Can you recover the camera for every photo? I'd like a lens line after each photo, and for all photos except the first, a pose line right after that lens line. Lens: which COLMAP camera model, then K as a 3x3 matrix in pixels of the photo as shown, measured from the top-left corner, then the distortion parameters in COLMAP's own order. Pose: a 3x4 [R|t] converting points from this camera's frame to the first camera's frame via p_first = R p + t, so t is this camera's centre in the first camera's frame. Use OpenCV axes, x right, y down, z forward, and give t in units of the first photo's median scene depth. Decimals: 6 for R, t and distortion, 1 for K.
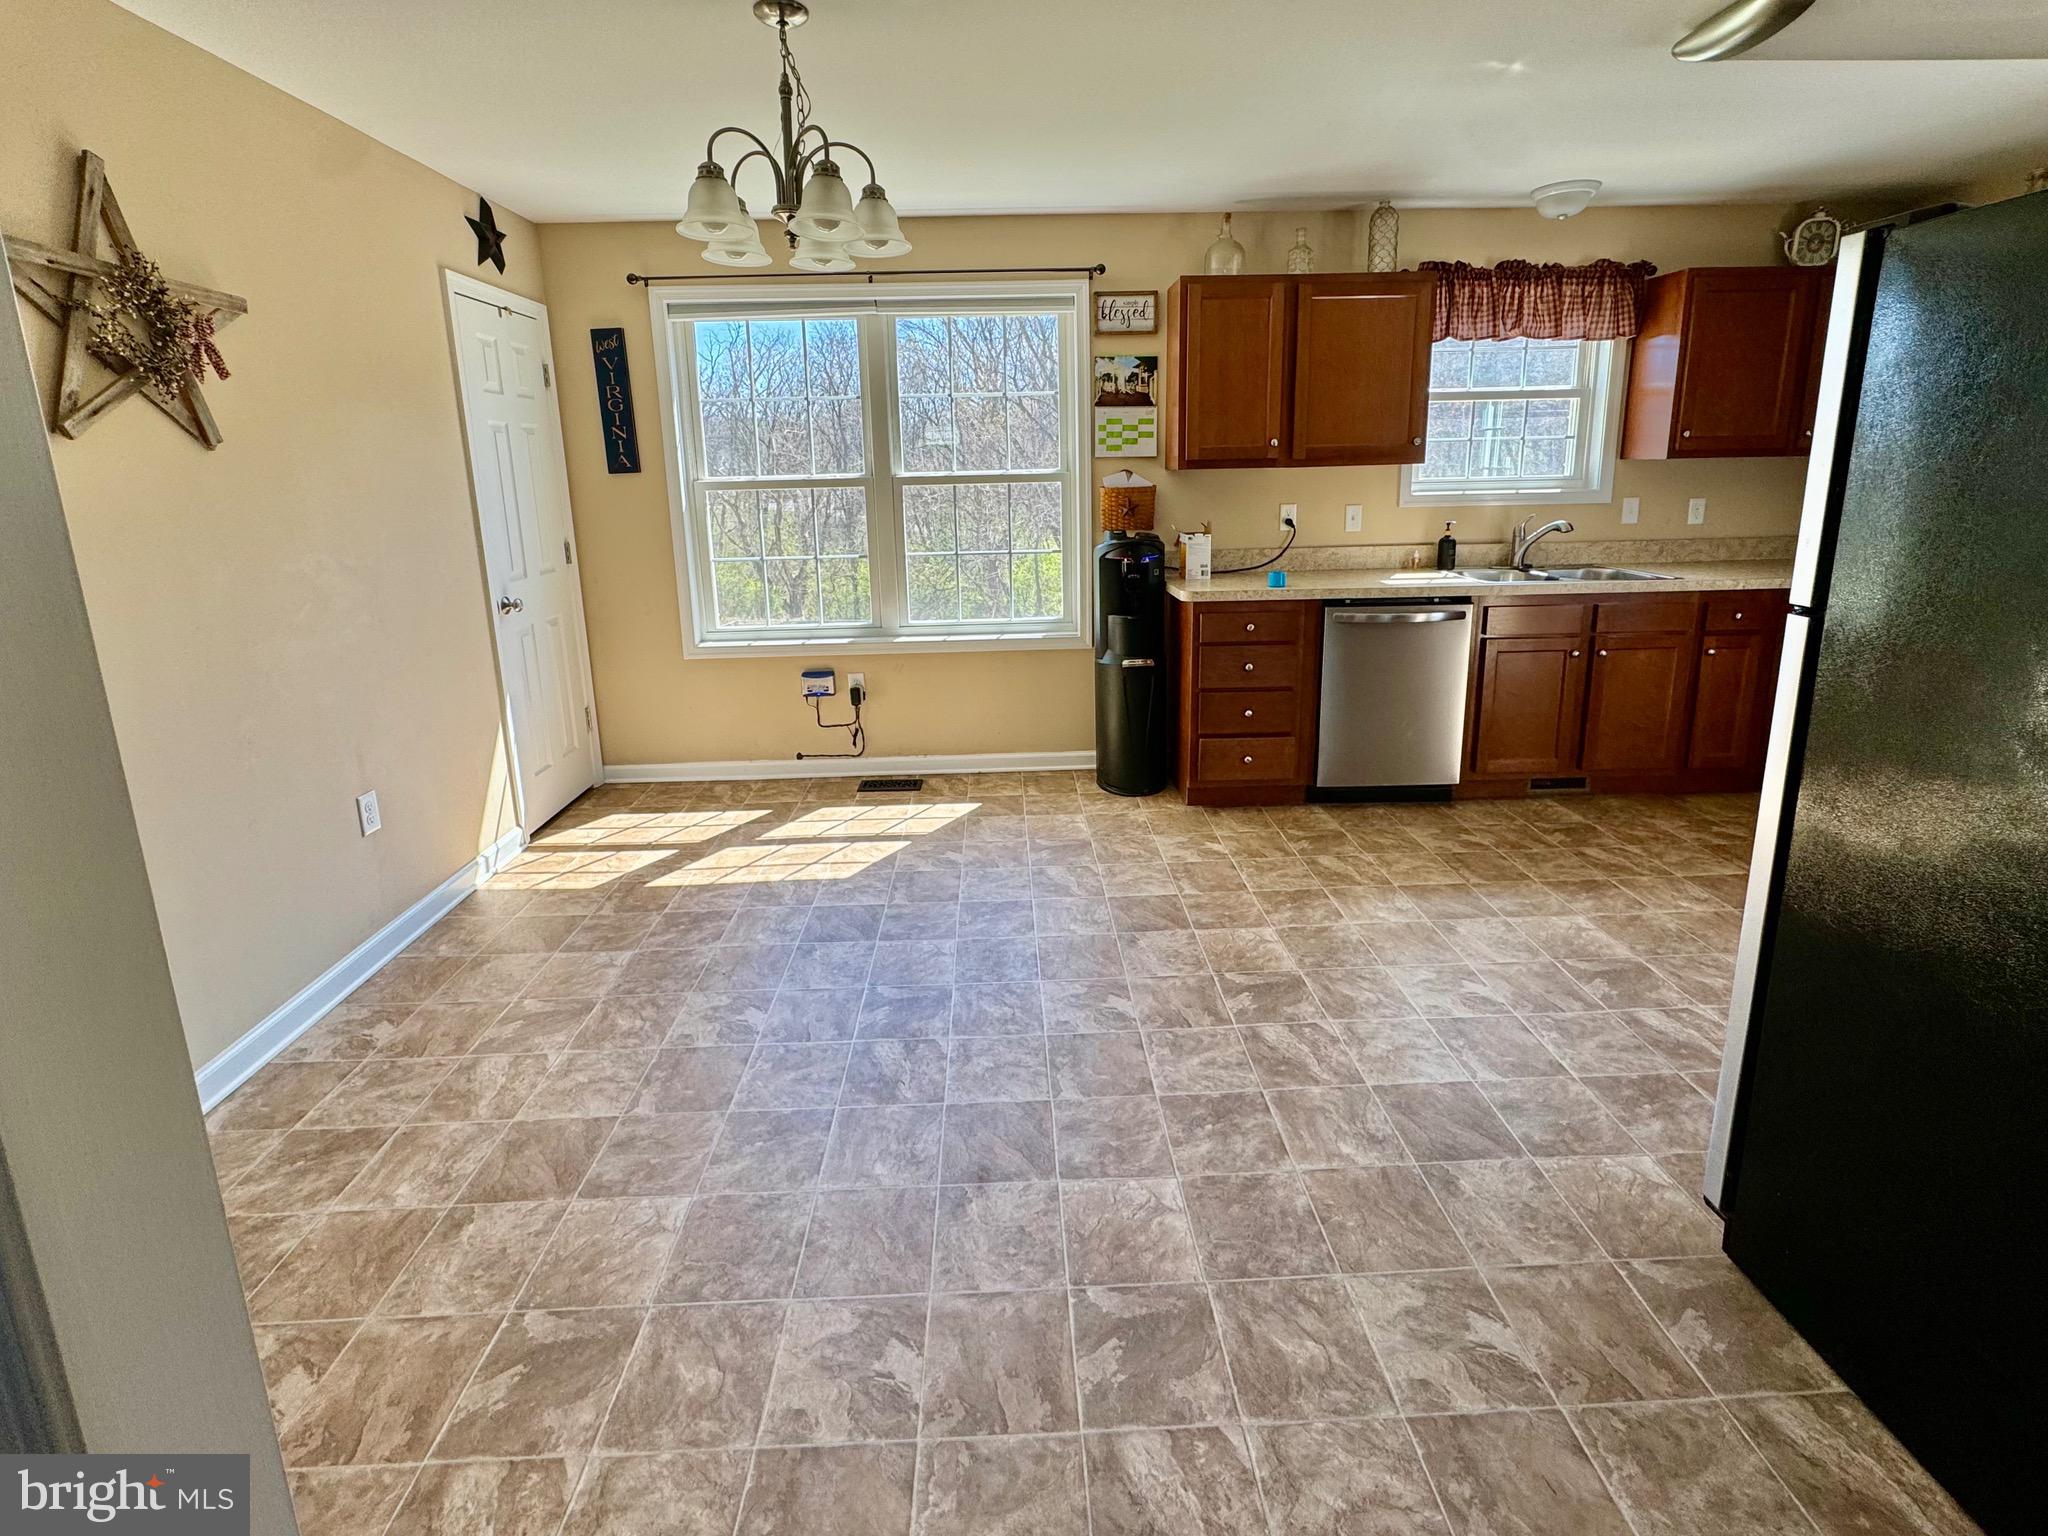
lens RADIAL K [[925.3, 0, 1030.5], [0, 925.3, 651.2], [0, 0, 1]] dist [-0.001713, -0.000114]
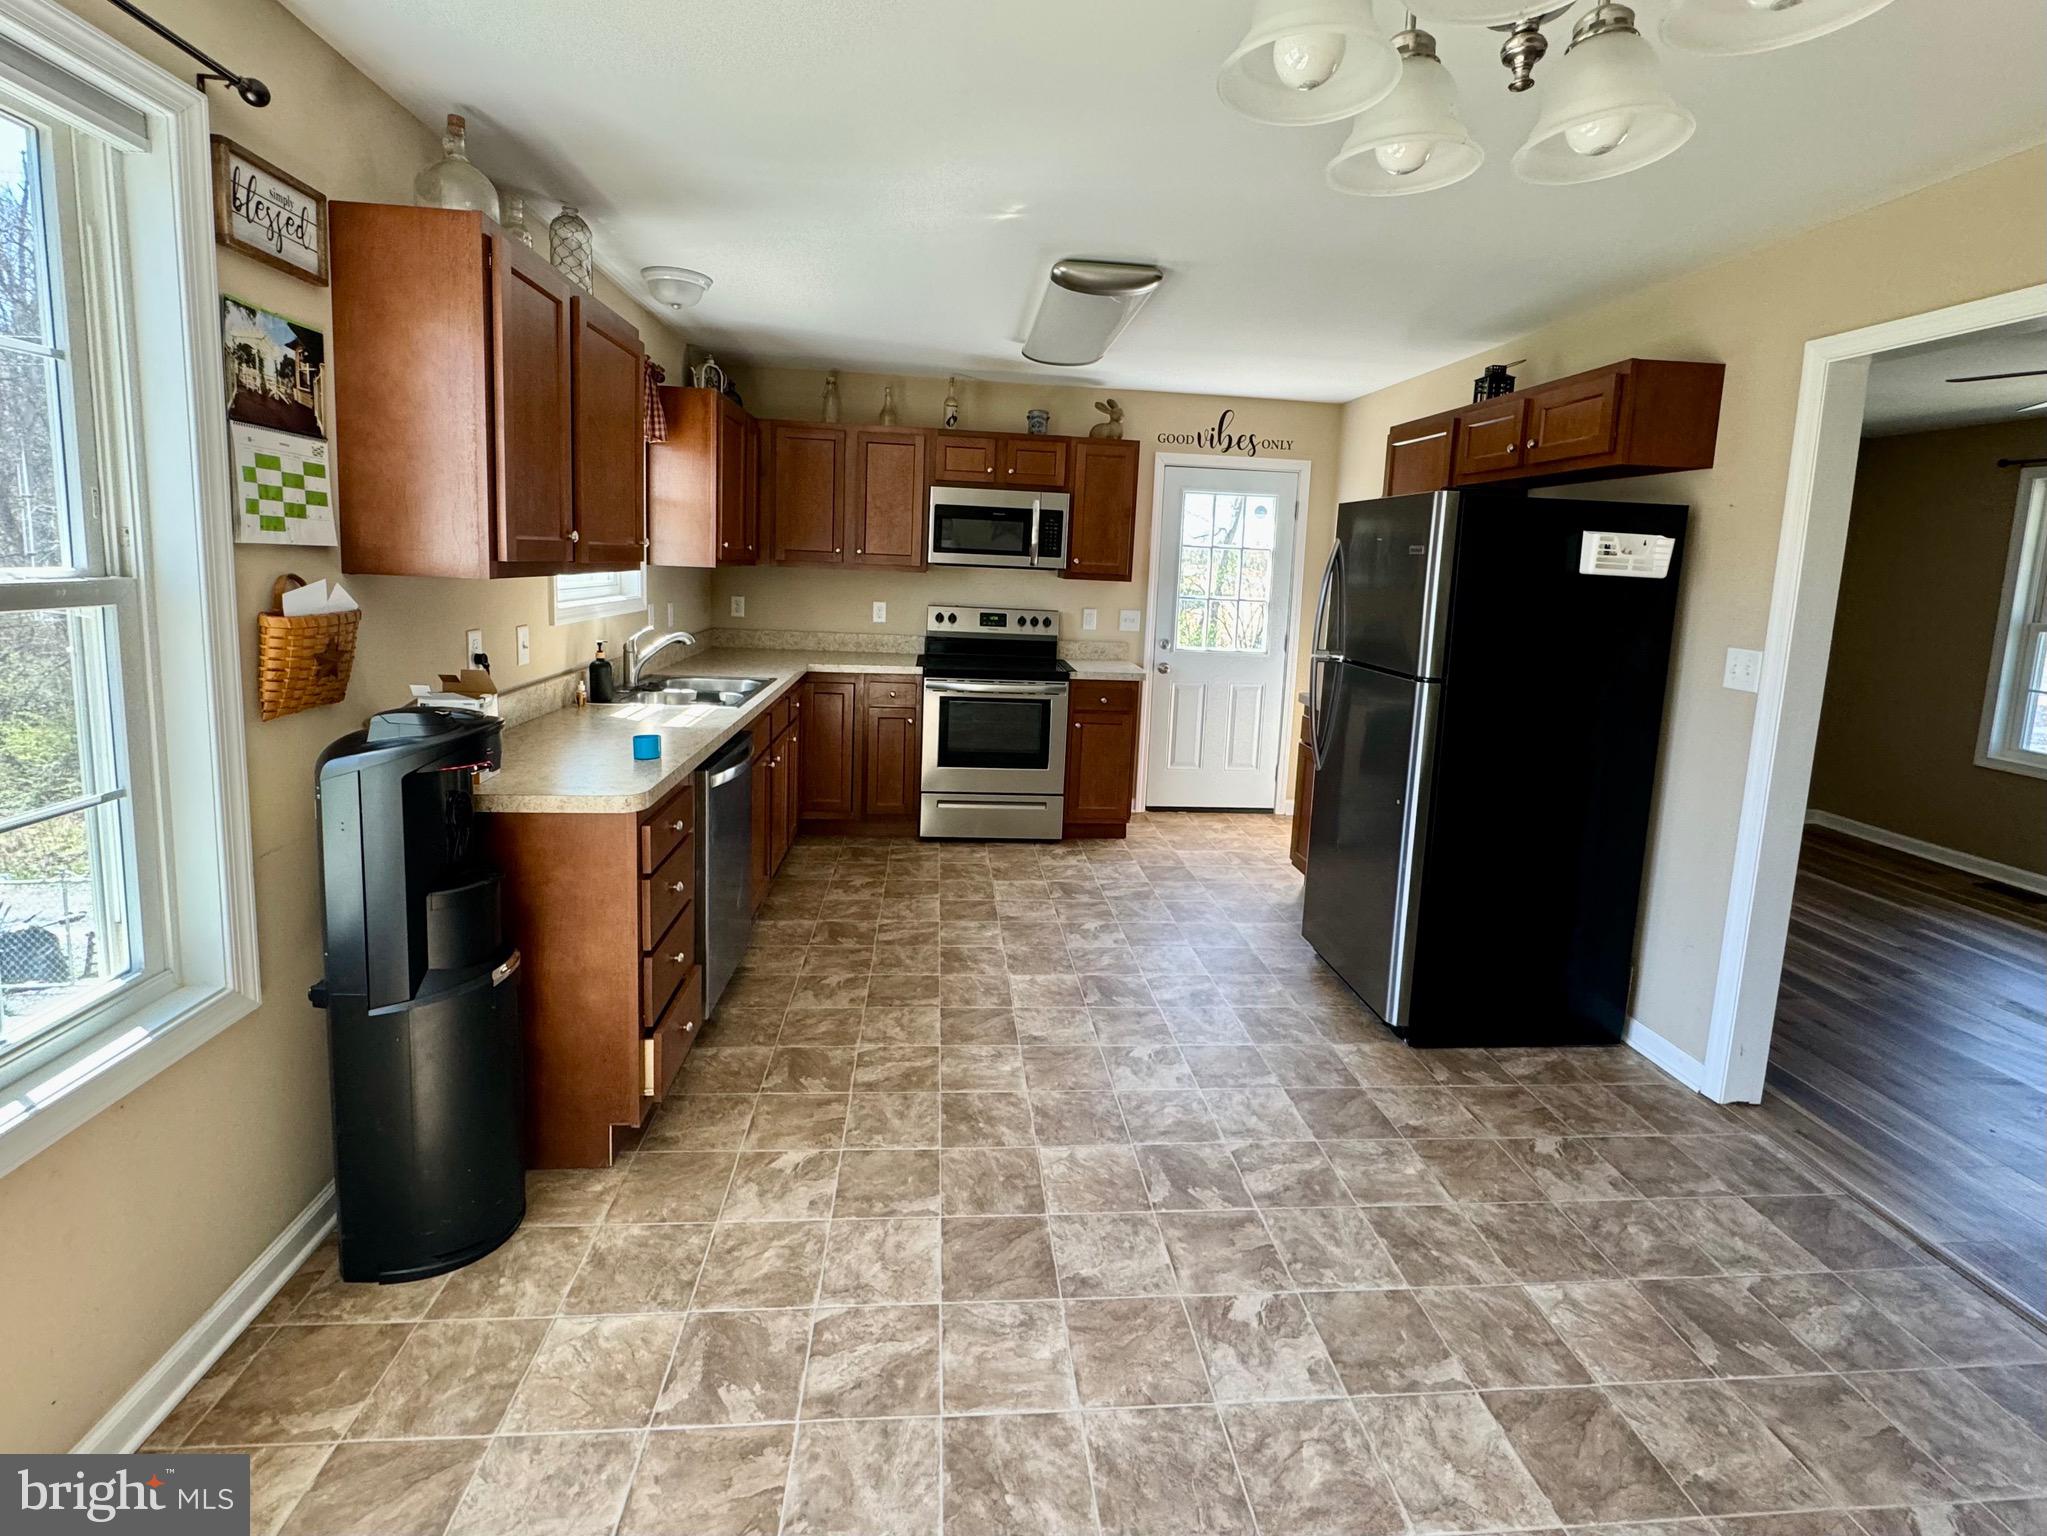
lens RADIAL K [[928.1, 0, 1024.8], [0, 928.1, 673.6], [0, 0, 1]] dist [-0.004214, -0.000480]
pose [[-0.058595, -0.102187, 0.993038, -0.458450], [0.159925, 0.980939, 0.110378, -0.184001], [-0.985389, 0.165279, -0.041136, 0.880116]]
